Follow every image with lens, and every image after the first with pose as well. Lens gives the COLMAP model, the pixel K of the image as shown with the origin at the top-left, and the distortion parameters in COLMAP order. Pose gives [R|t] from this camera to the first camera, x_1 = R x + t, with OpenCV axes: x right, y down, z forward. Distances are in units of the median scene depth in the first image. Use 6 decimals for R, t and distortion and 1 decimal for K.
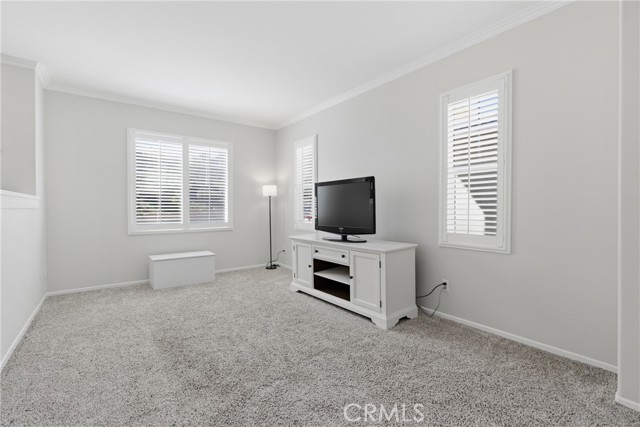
lens RADIAL K [[288.1, 0, 319.5], [0, 288.1, 211.9], [0, 0, 1]] dist [0.000410, 0.001871]
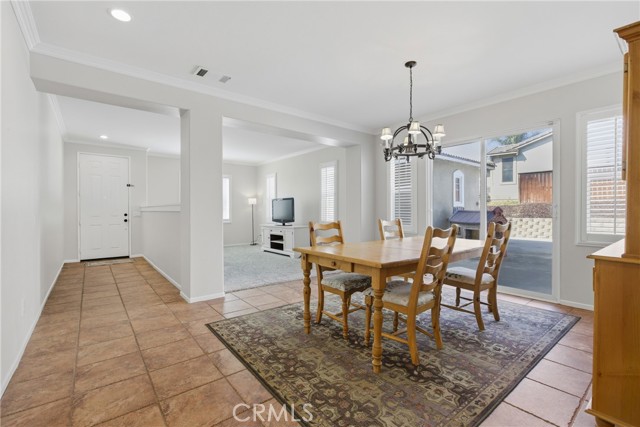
lens RADIAL K [[288.1, 0, 319.3], [0, 288.1, 214.0], [0, 0, 1]] dist [0.000410, 0.001871]
pose [[0.999771, 0.001411, 0.021349, 0.298836], [-0.001269, 0.999977, -0.006680, 0.024136], [-0.021358, 0.006651, 0.999750, -1.165337]]
